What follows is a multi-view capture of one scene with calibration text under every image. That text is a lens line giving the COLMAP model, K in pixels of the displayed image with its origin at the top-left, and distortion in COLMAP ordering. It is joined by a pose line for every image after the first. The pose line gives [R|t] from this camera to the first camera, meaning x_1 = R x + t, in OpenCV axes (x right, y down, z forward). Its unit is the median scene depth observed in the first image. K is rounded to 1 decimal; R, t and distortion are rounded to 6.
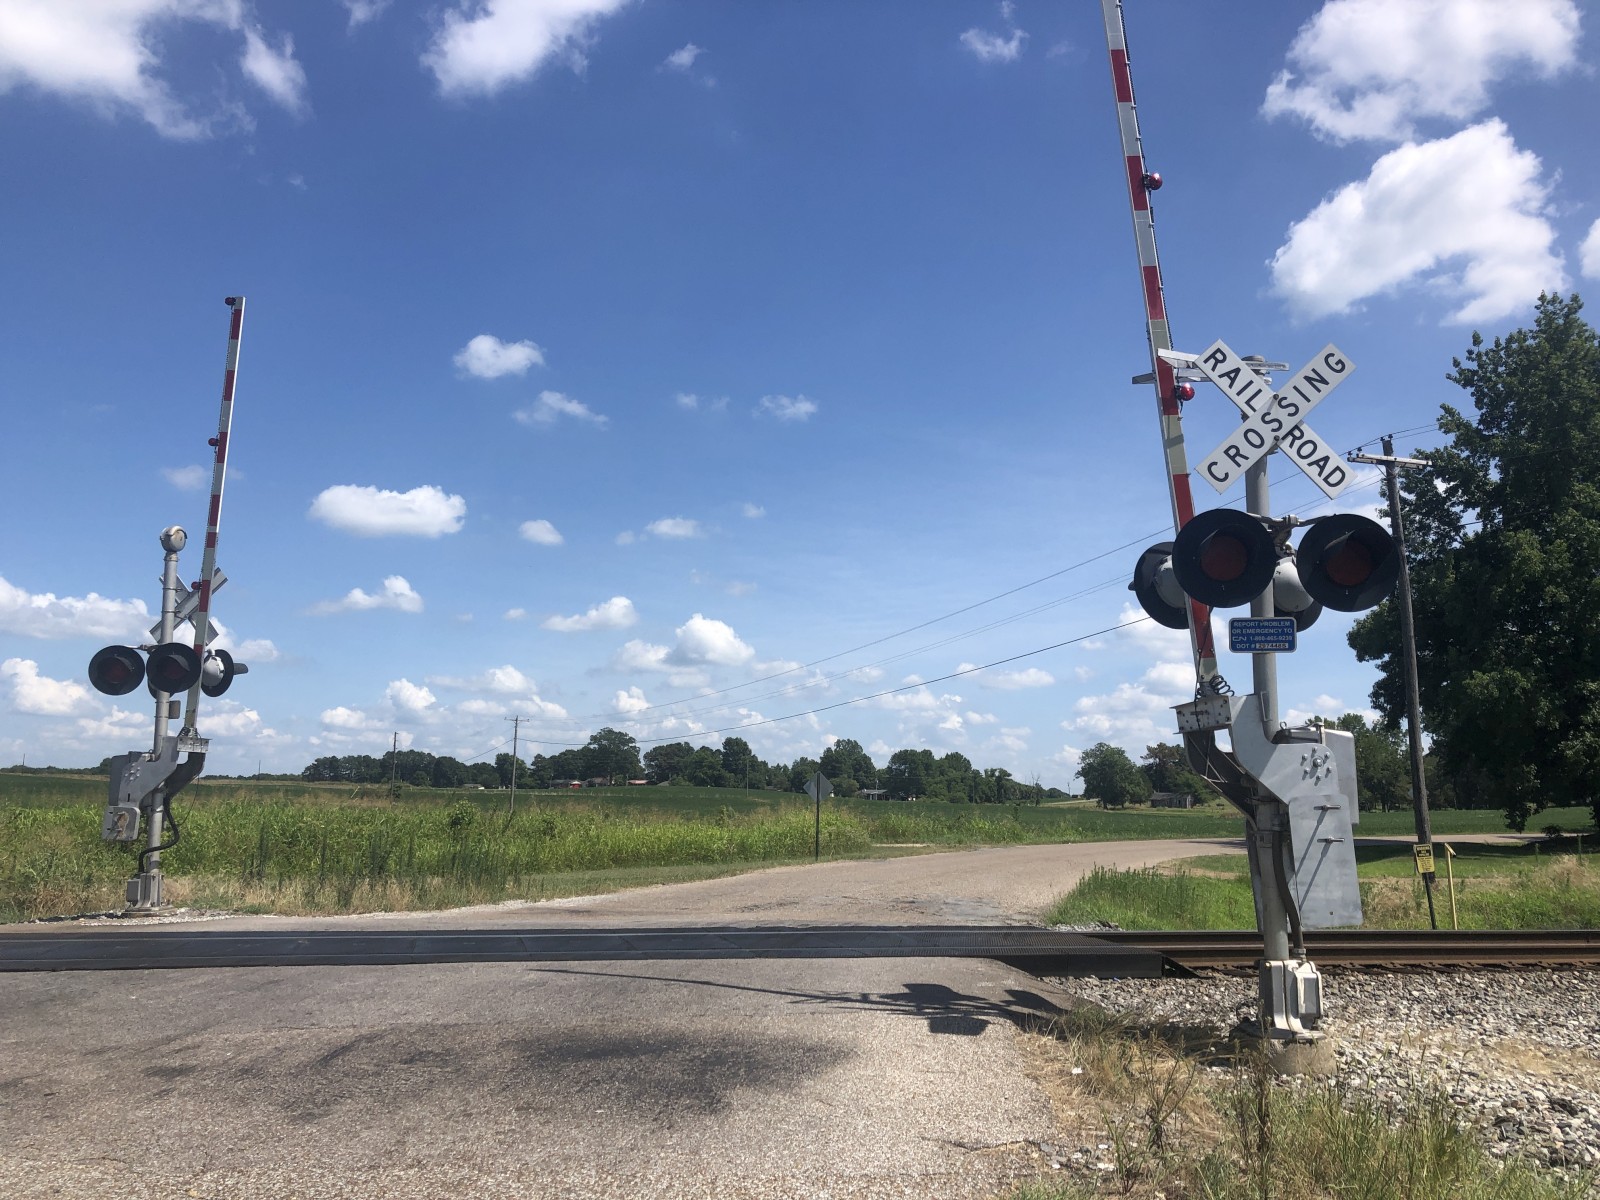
lens RADIAL K [[1334.7, 0, 741.9], [0, 1334.7, 588.4], [0, 0, 1]] dist [0.047298, -0.055090]
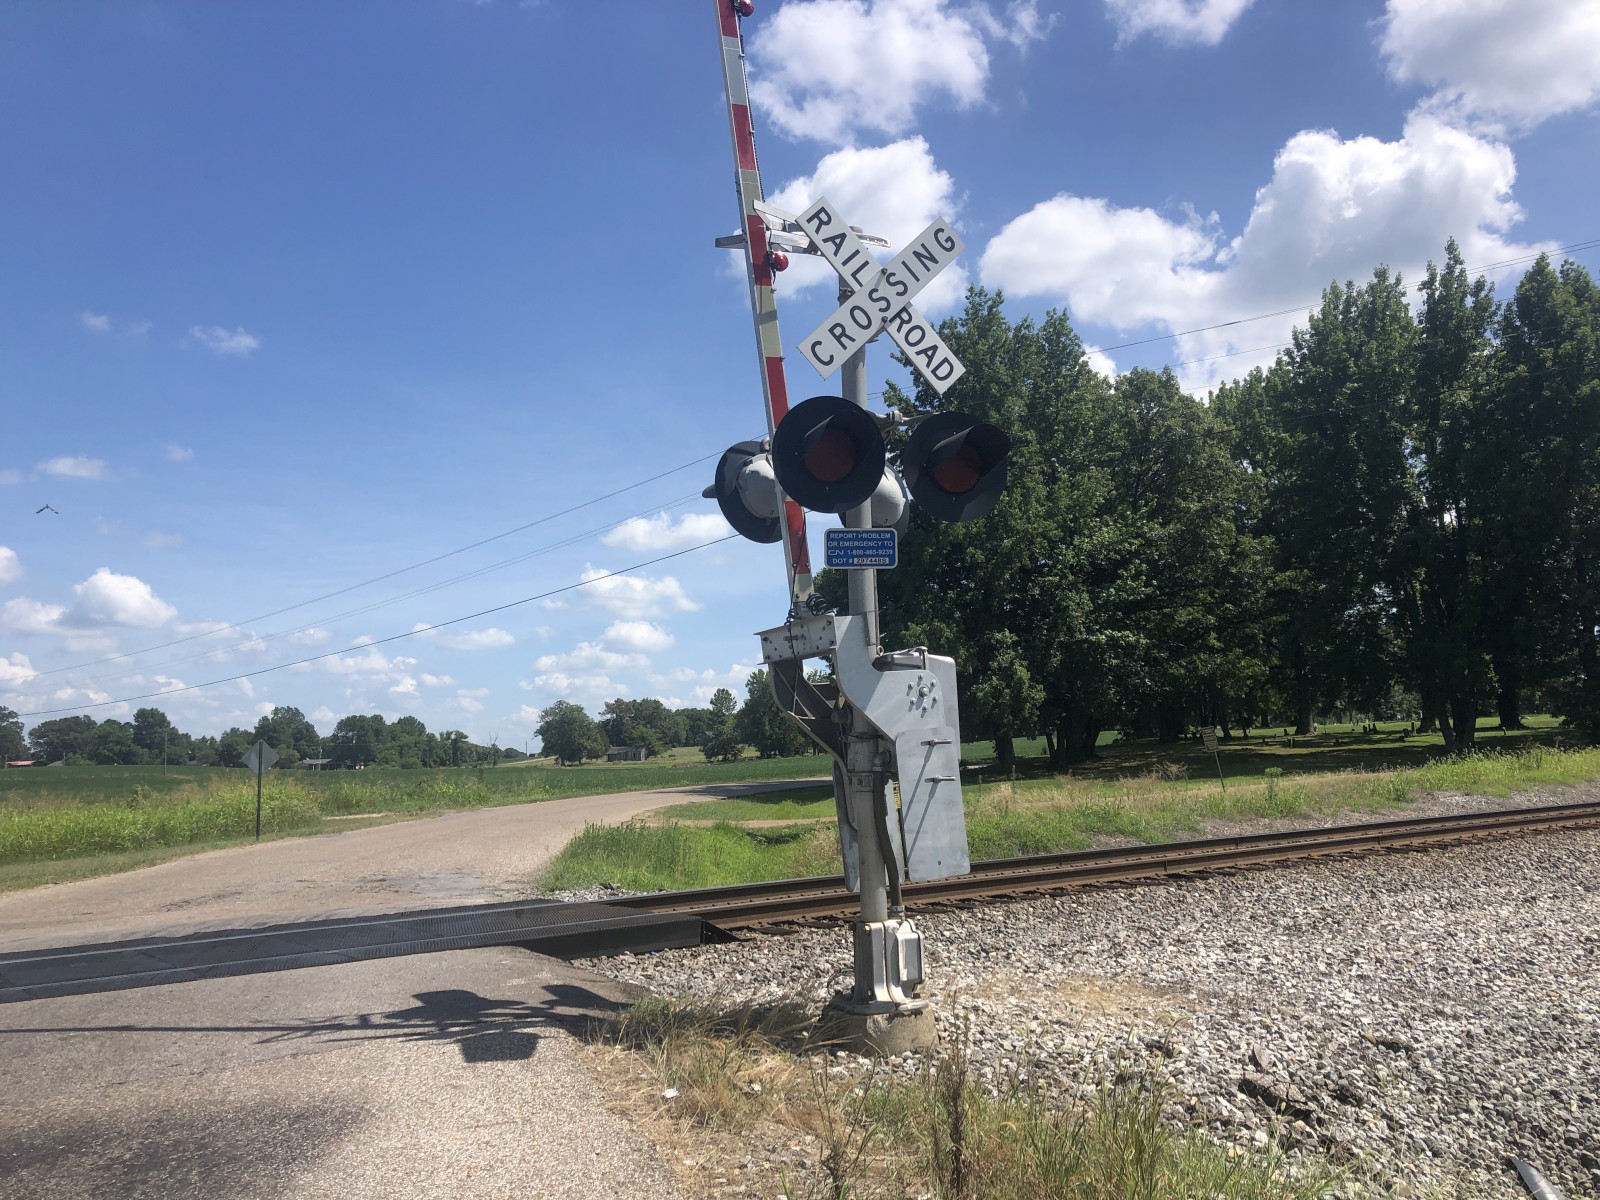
lens RADIAL K [[1334.7, 0, 811.9], [0, 1334.7, 578.6], [0, 0, 1]] dist [0.047298, -0.055090]
pose [[0.900285, 0.014283, 0.435067, -0.012318], [-0.023611, 0.999593, 0.016041, 0.031523], [-0.434661, -0.024714, 0.900255, 0.179370]]
